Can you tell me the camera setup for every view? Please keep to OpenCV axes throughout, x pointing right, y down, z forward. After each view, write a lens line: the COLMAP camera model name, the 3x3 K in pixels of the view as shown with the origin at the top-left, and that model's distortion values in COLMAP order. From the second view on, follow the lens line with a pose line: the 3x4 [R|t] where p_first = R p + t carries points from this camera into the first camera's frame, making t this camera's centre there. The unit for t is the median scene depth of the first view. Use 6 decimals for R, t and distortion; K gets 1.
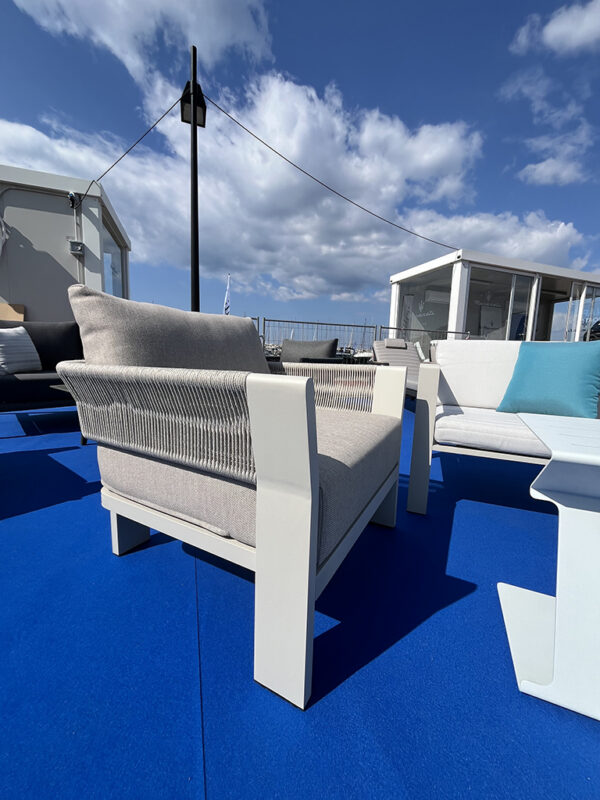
lens RADIAL K [[323.3, 0, 303.3], [0, 323.3, 400.0], [0, 0, 1]] dist [-0.000848, -0.000362]
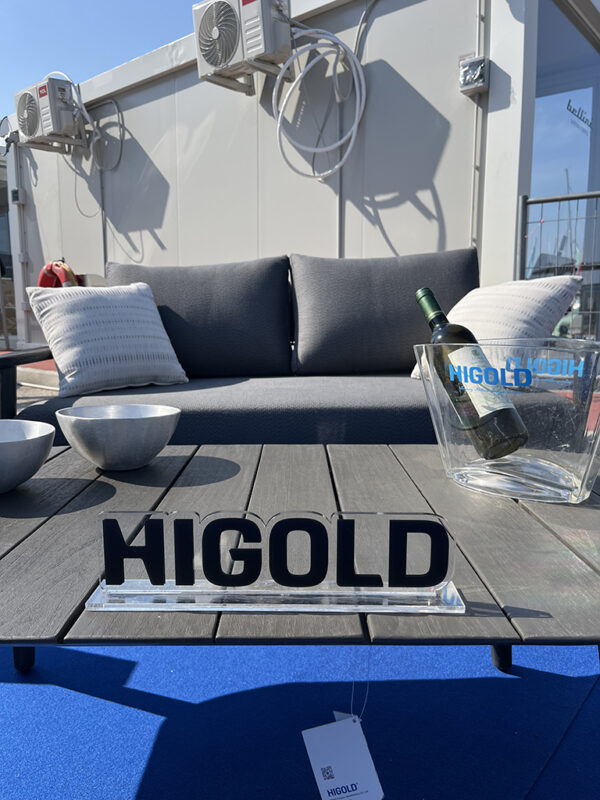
lens RADIAL K [[615.4, 0, 300.0], [0, 615.4, 400.0], [0, 0, 1]] dist [0.082753, -0.136605]
pose [[0.496966, 0.086738, -0.863424, -0.078662], [-0.093473, 0.994553, 0.046111, -0.066439], [0.862721, 0.057792, 0.502367, 0.407637]]
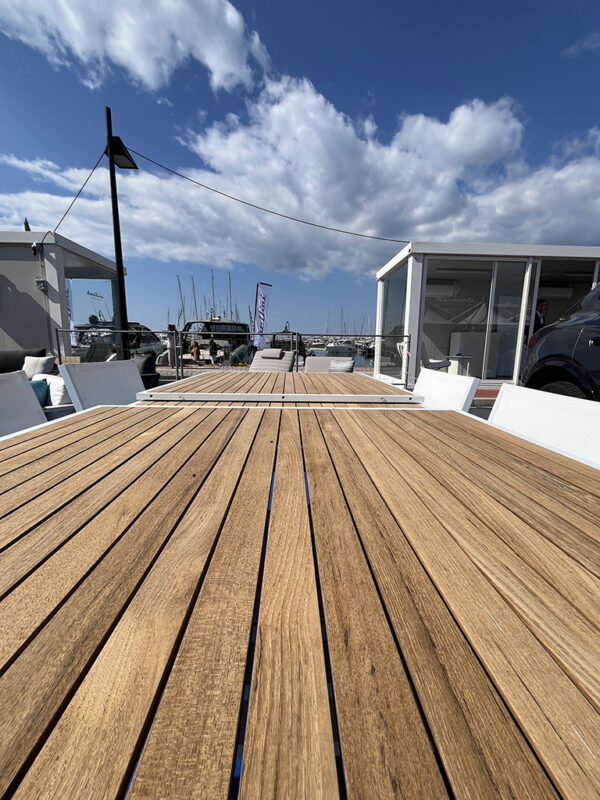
lens RADIAL K [[323.3, 0, 303.3], [0, 323.3, 400.0], [0, 0, 1]] dist [-0.000848, -0.000362]
pose [[0.950862, 0.031077, -0.308050, 0.701056], [-0.025349, 0.999424, 0.022579, -0.058220], [0.308575, -0.013661, 0.951102, 0.071489]]
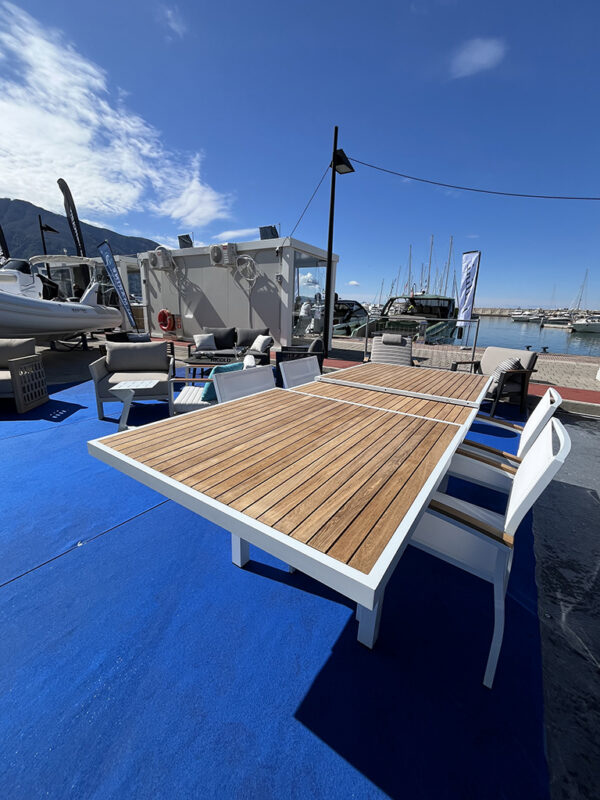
lens RADIAL K [[326.8, 0, 298.6], [0, 326.8, 396.8], [0, 0, 1]] dist [-0.000042, 0.000044]
pose [[0.596913, 0.191980, -0.778998, 0.863177], [-0.127369, 0.981311, 0.144241, -0.098227], [0.792131, 0.013121, 0.610210, -0.005615]]
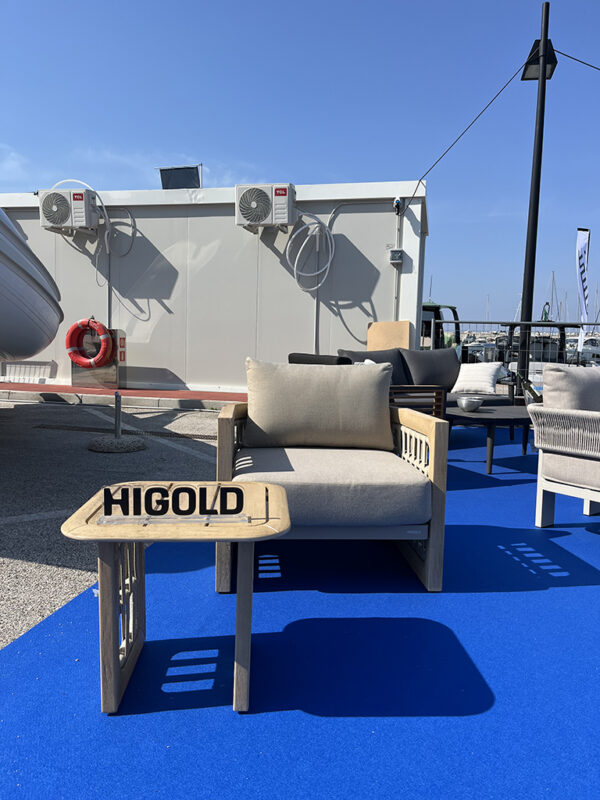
lens RADIAL K [[632.2, 0, 300.0], [0, 632.2, 400.0], [0, 0, 1]] dist [0.007878, 0.009429]
pose [[0.840169, 0.037277, -0.541041, 0.042025], [-0.072641, 0.996380, -0.044154, 0.026877], [0.537437, 0.076398, 0.839836, -0.576331]]
